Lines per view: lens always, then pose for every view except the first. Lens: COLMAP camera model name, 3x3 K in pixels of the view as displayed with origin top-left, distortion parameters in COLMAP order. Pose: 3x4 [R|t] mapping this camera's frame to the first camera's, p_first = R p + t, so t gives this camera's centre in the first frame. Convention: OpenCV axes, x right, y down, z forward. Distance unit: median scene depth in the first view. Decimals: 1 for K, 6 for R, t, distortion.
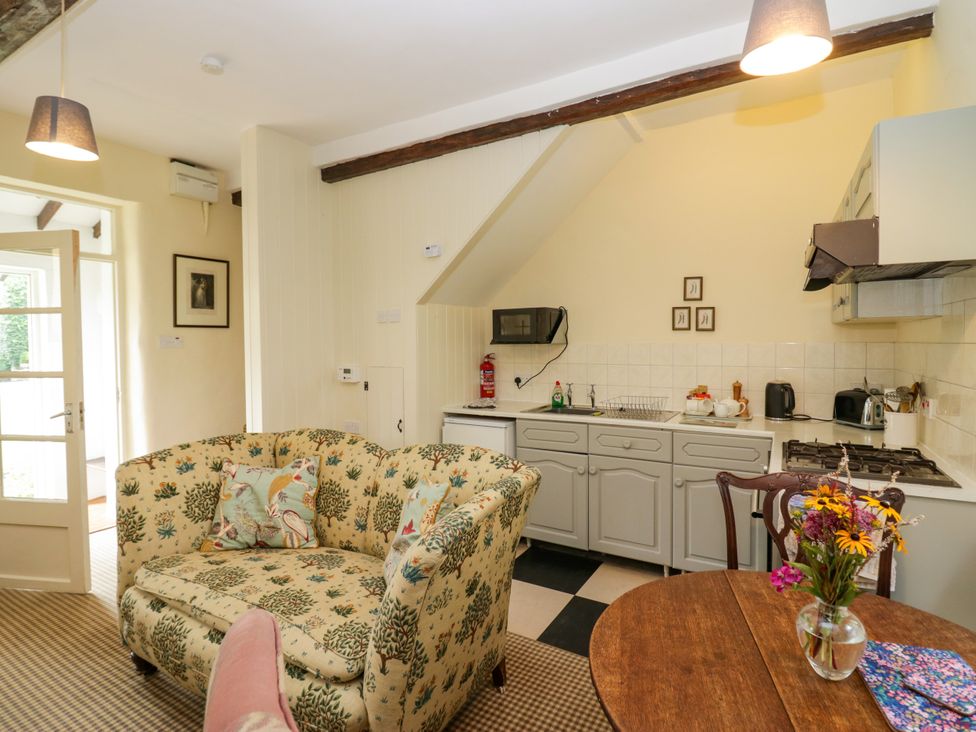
lens RADIAL K [[507.8, 0, 490.6], [0, 507.8, 357.6], [0, 0, 1]] dist [0.000797, -0.014868]
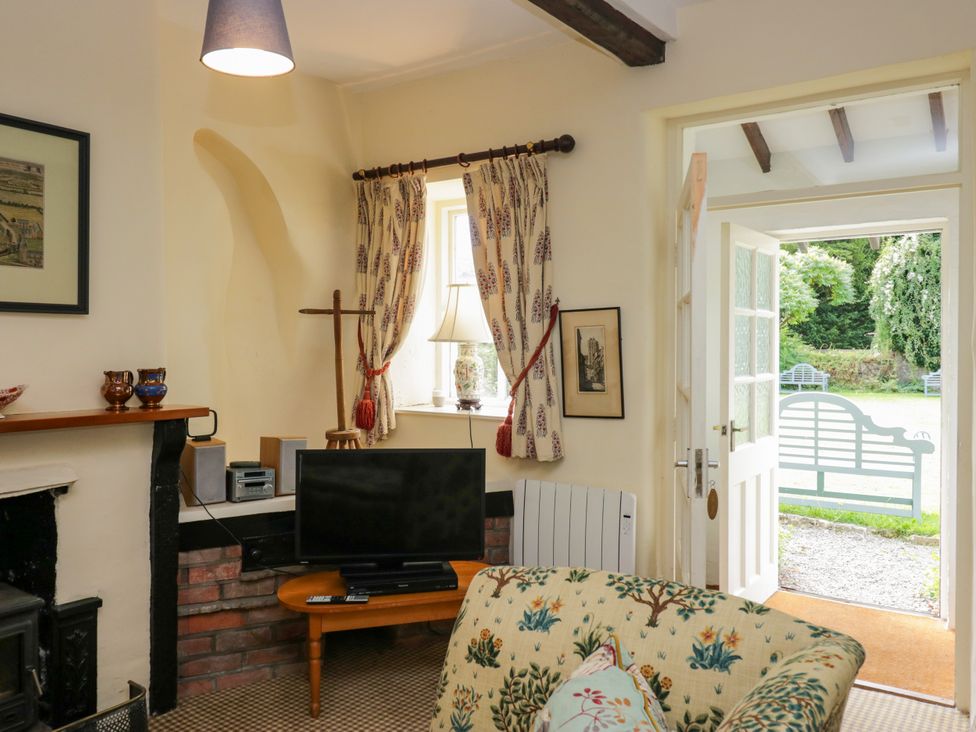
lens RADIAL K [[769.6, 0, 490.9], [0, 769.6, 353.8], [0, 0, 1]] dist [0.007864, 0.002729]
pose [[-0.079065, 0.025213, -0.996551, 0.081517], [-0.027767, 0.999237, 0.027484, -0.036660], [0.996483, 0.029844, -0.078304, 0.788445]]
